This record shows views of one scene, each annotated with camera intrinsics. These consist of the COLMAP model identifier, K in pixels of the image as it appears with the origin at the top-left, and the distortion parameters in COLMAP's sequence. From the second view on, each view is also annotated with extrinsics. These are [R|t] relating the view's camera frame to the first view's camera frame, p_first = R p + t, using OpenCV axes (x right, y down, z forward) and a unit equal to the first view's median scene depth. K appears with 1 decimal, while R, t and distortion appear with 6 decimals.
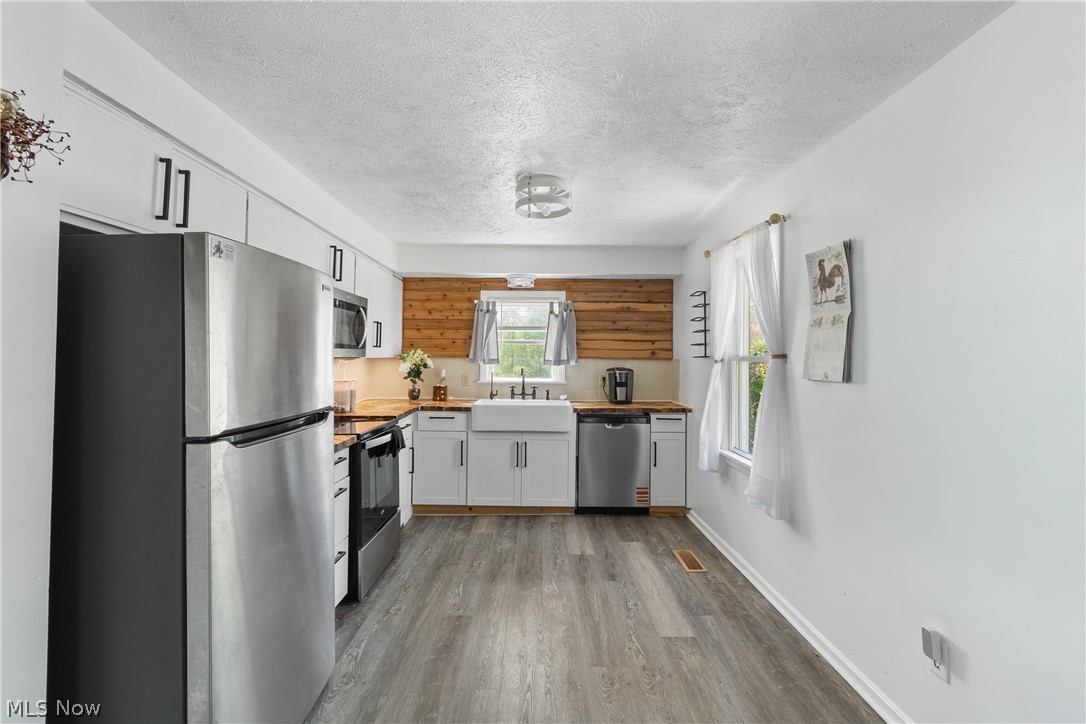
lens RADIAL K [[479.9, 0, 538.8], [0, 479.9, 356.7], [0, 0, 1]] dist [0.000869, -0.000736]
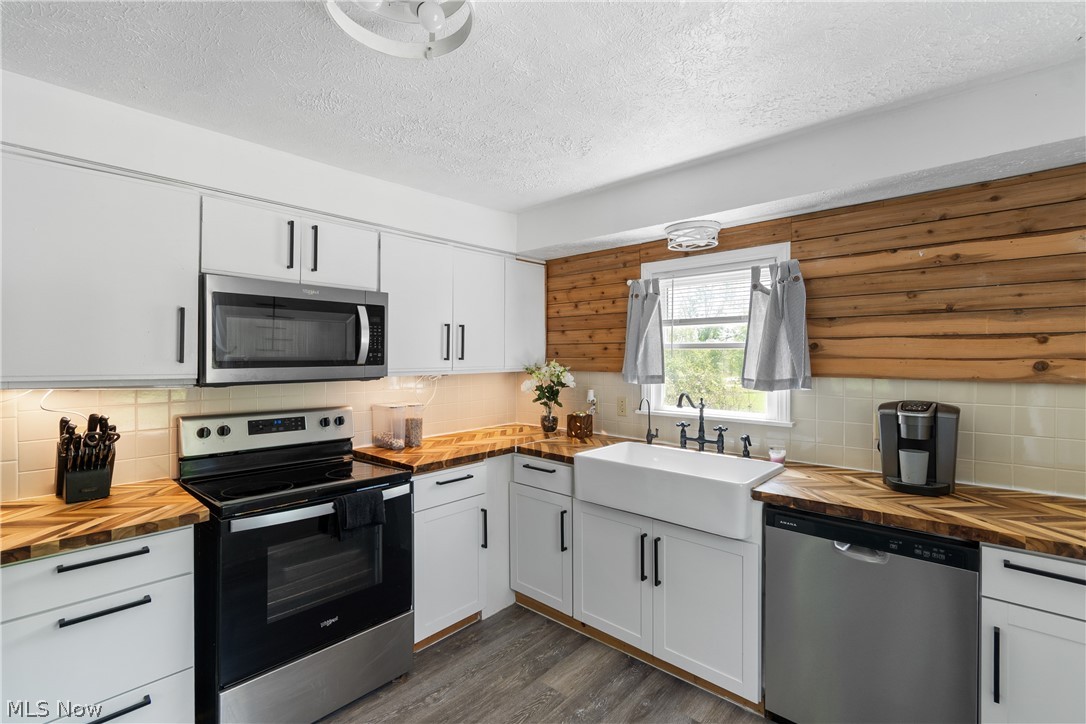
lens RADIAL K [[479.9, 0, 546.3], [0, 479.9, 357.9], [0, 0, 1]] dist [0.000869, -0.000736]
pose [[0.735450, -0.005795, -0.677554, 0.211147], [0.009206, 0.999957, 0.001440, -0.018932], [0.677517, -0.007297, 0.735471, 0.467781]]
